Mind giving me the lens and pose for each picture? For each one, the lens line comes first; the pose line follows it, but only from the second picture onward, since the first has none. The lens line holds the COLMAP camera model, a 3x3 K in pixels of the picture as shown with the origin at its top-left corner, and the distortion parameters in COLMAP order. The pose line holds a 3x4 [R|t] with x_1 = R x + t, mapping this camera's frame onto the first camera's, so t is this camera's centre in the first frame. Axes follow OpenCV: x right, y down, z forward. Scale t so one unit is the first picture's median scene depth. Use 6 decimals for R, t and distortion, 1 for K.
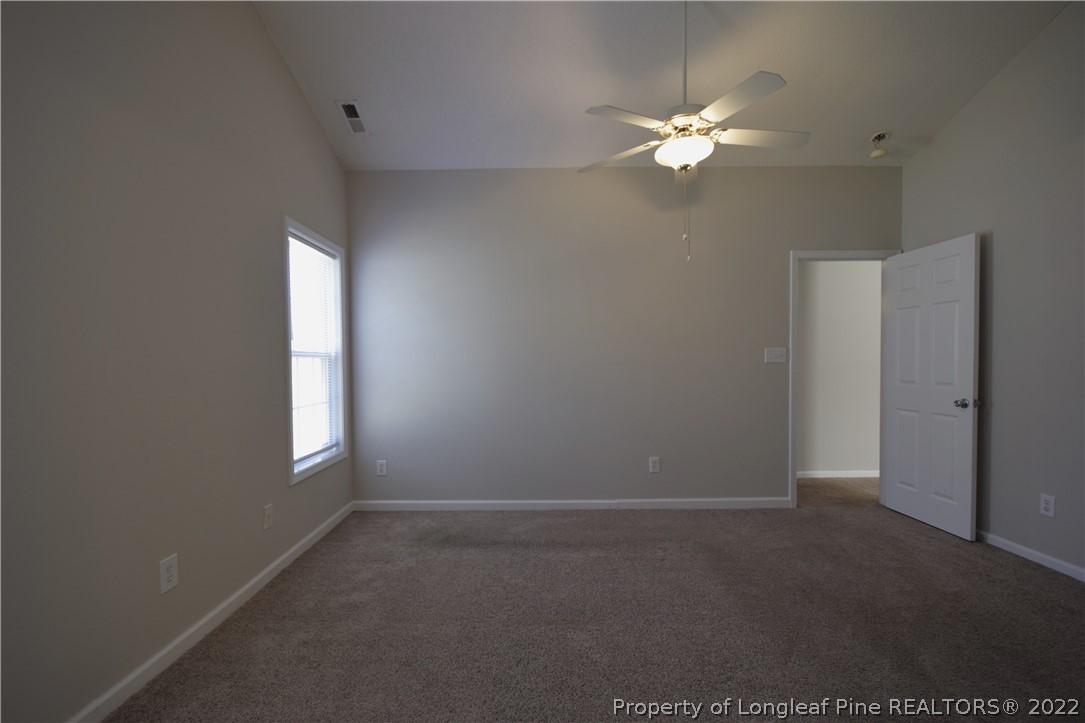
lens RADIAL K [[474.4, 0, 536.8], [0, 474.4, 371.7], [0, 0, 1]] dist [0.003412, -0.004968]
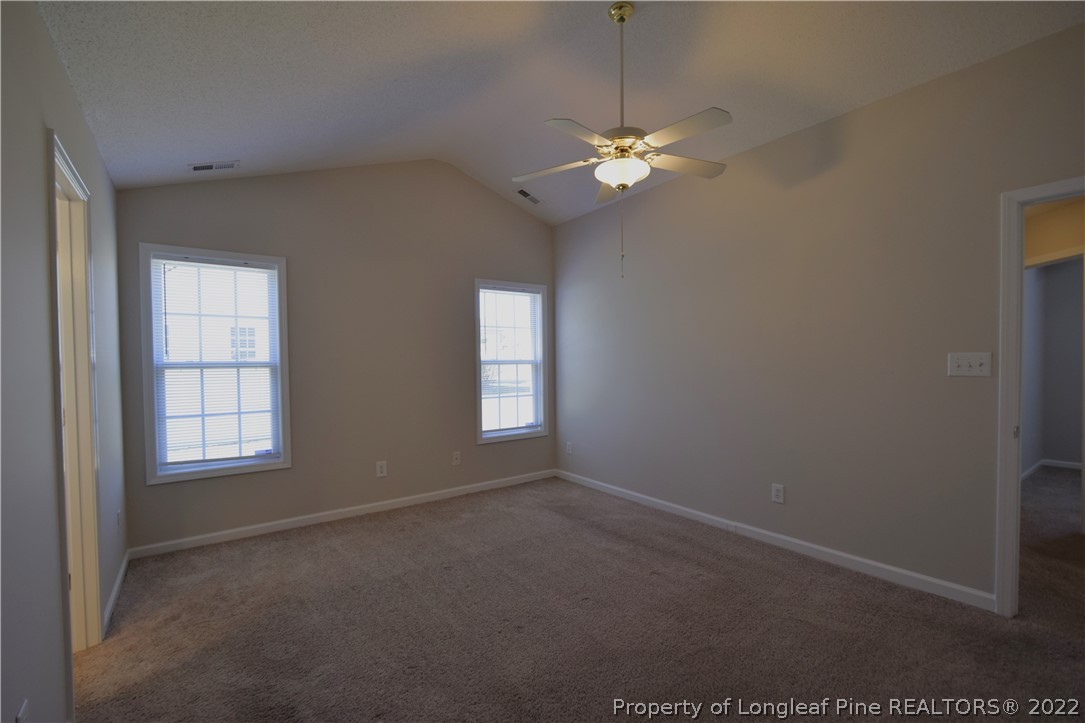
lens RADIAL K [[474.4, 0, 536.8], [0, 474.4, 371.7], [0, 0, 1]] dist [0.003412, -0.004968]
pose [[0.585079, 0.020604, -0.810714, 0.713830], [-0.012594, 0.999787, 0.016320, -0.029304], [0.810878, 0.000661, 0.585214, 0.169126]]
